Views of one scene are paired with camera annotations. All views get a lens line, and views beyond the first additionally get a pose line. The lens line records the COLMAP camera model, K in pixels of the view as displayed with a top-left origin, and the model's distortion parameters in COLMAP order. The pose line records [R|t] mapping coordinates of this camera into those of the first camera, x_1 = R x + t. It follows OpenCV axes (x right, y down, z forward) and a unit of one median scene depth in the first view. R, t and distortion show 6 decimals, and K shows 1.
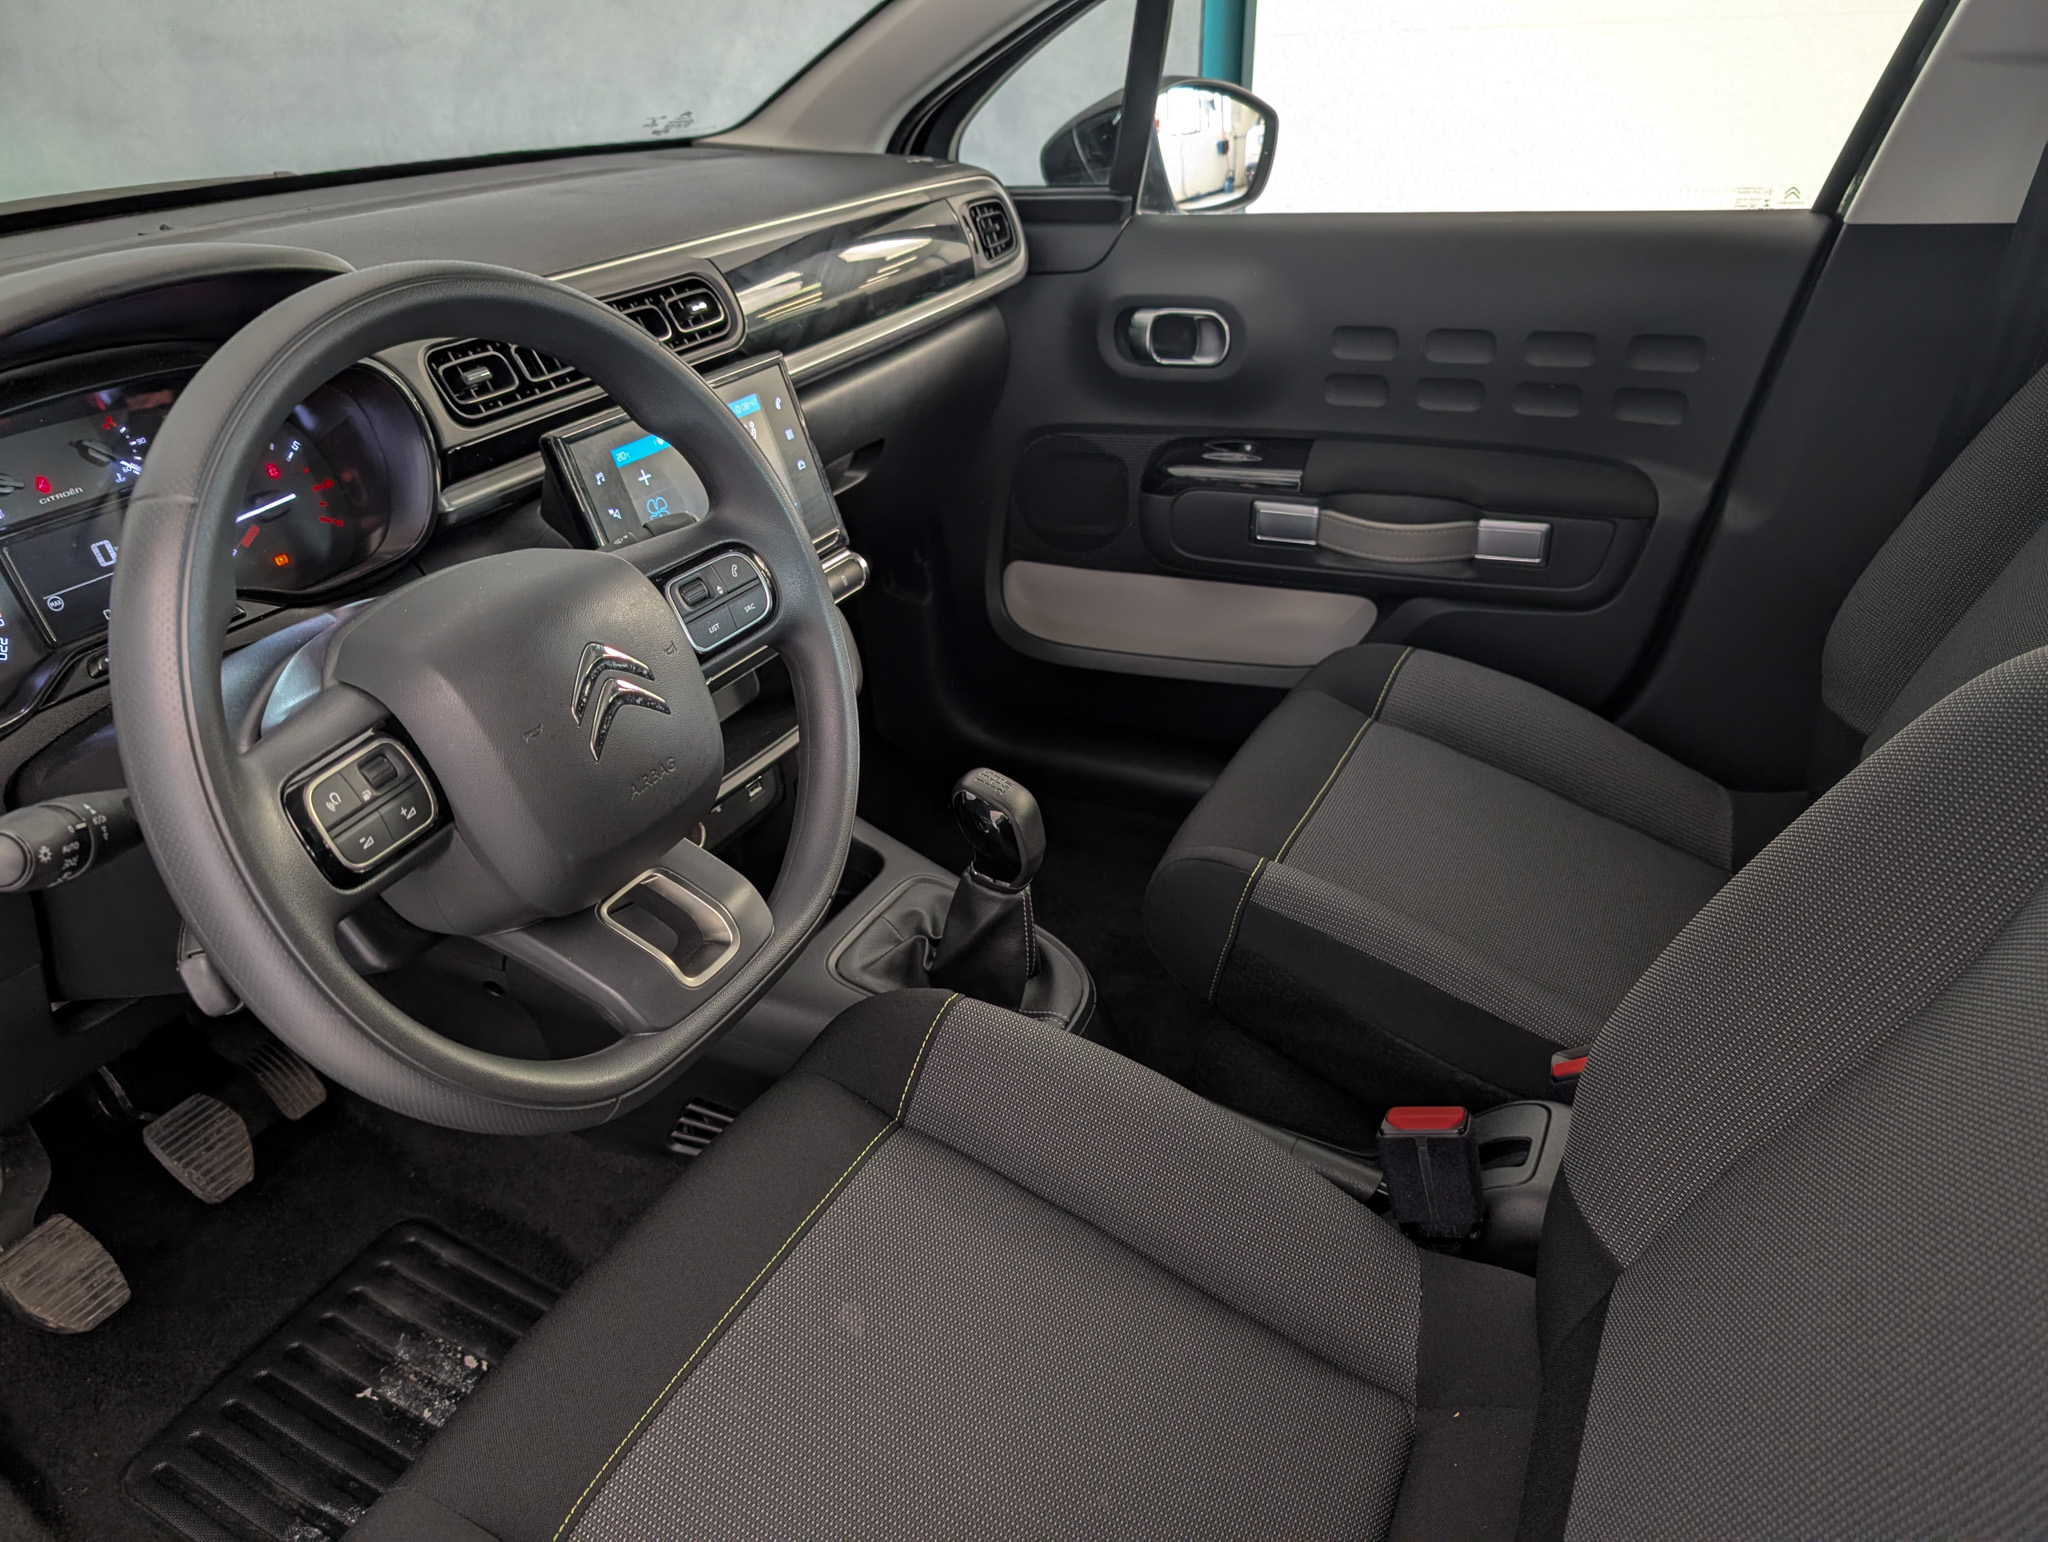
lens RADIAL K [[1476.6, 0, 1024.0], [0, 1476.6, 771.0], [0, 0, 1]] dist [0.003298, -0.004241]
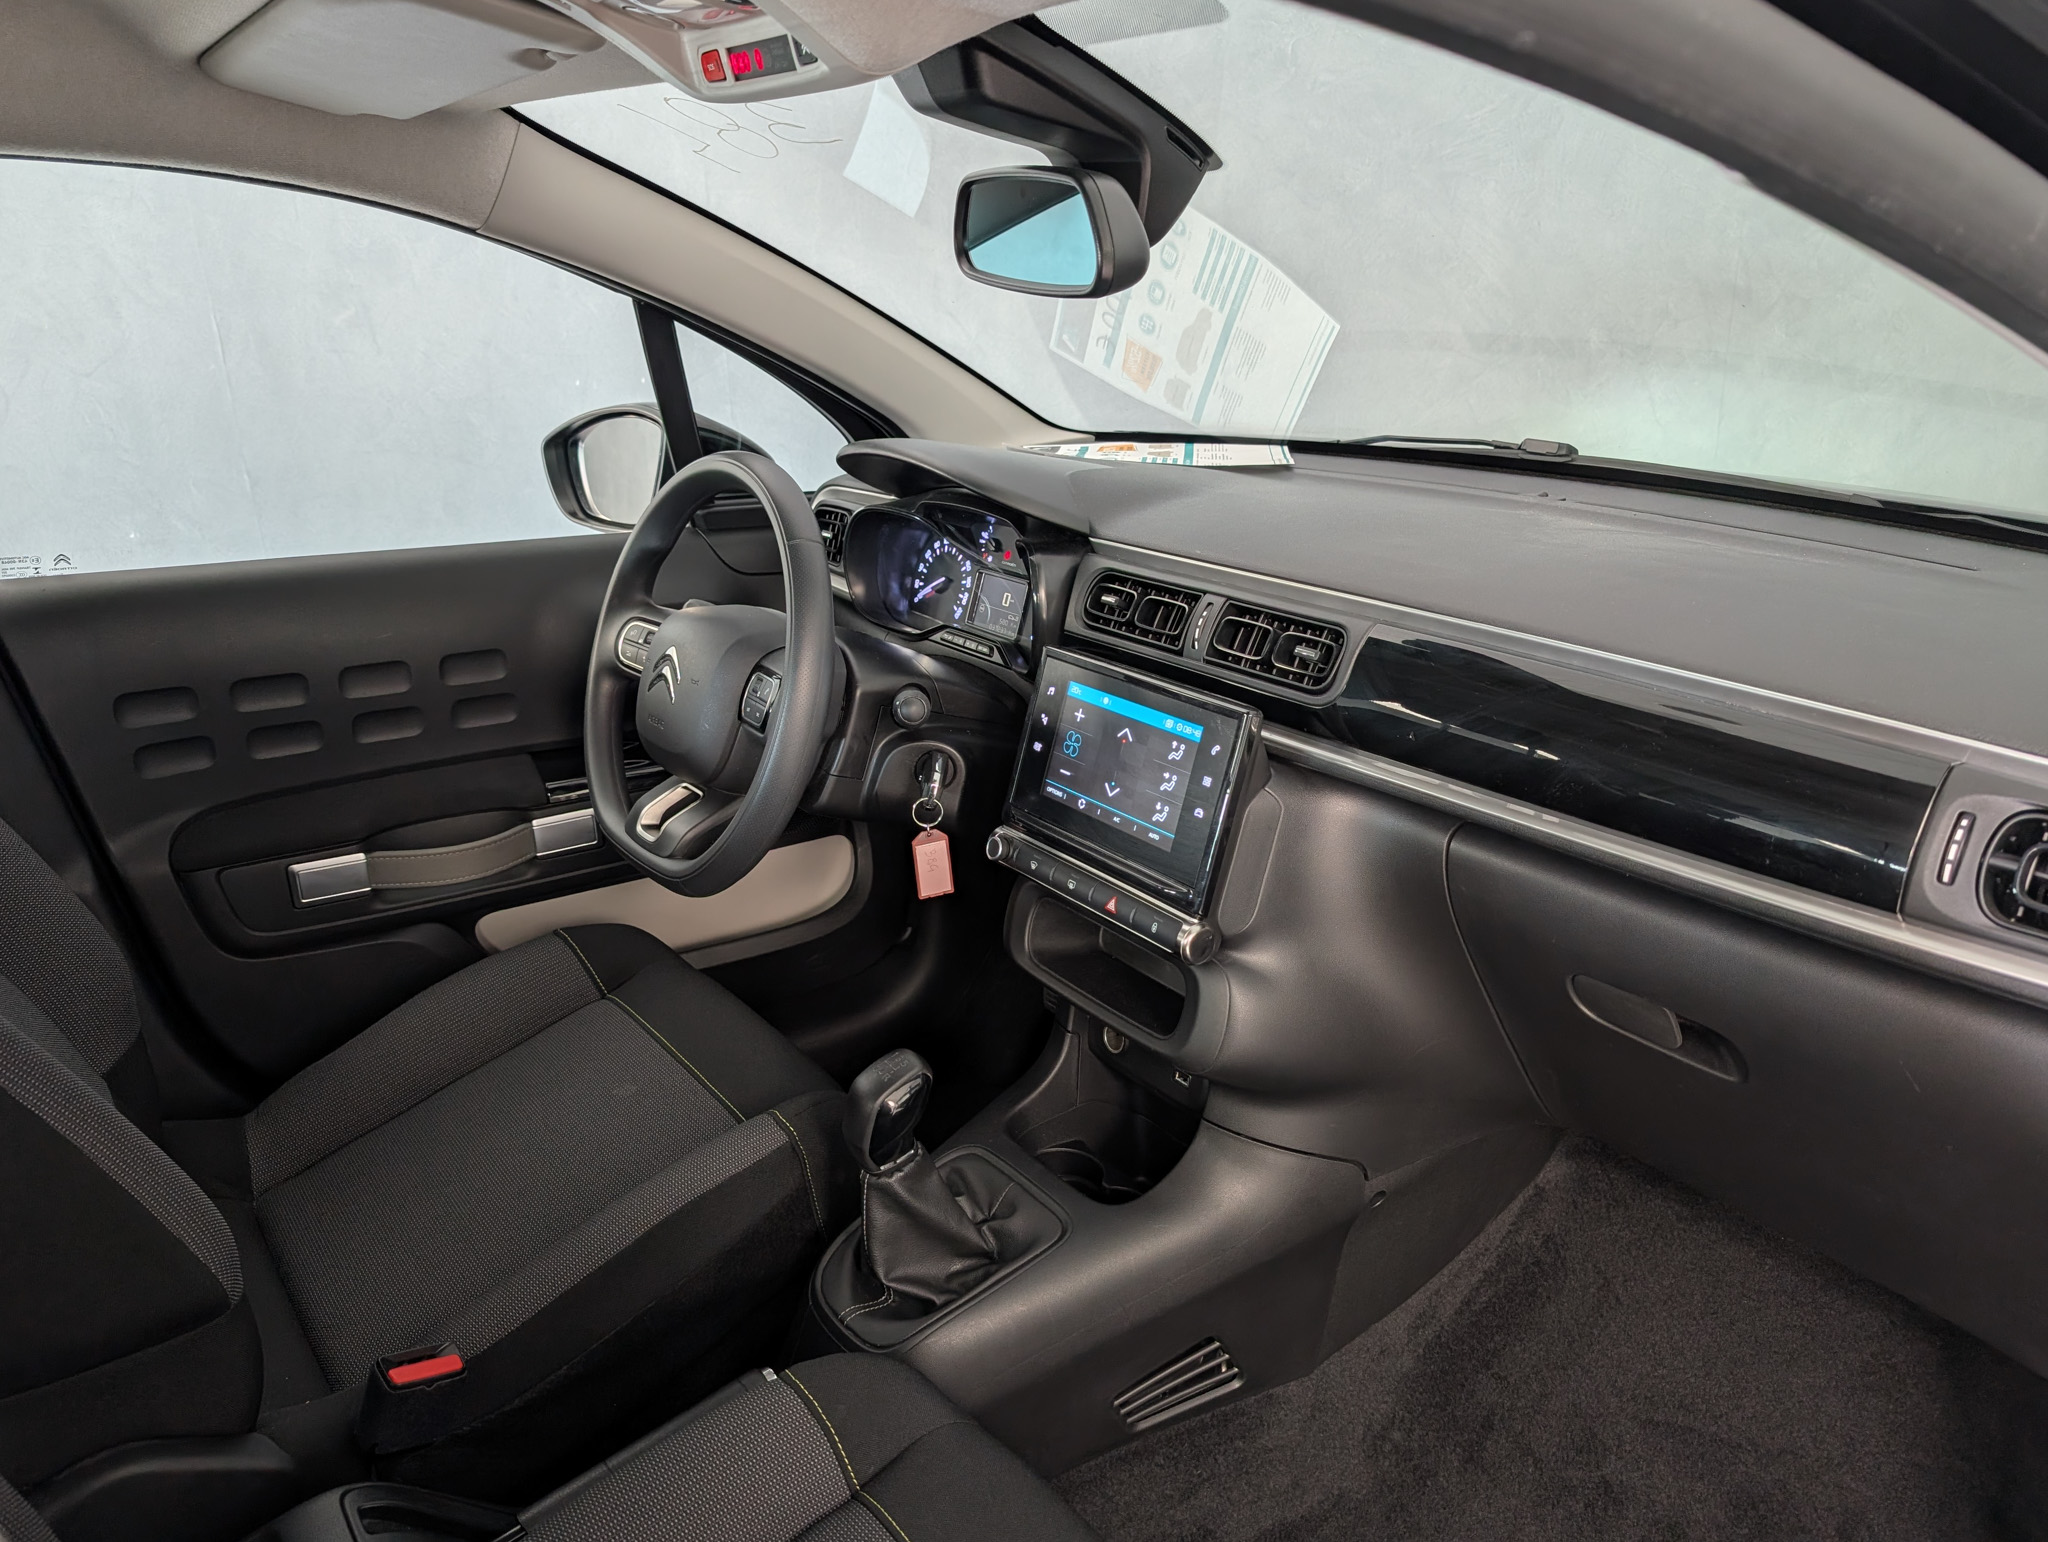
lens RADIAL K [[1466.7, 0, 1077.5], [0, 1466.7, 808.7], [0, 0, 1]] dist [0.000016, -0.048457]
pose [[-0.424692, 0.352997, -0.833684, 0.715482], [-0.413297, 0.743707, 0.525439, -0.716485], [0.805495, 0.567709, -0.169954, 1.158941]]
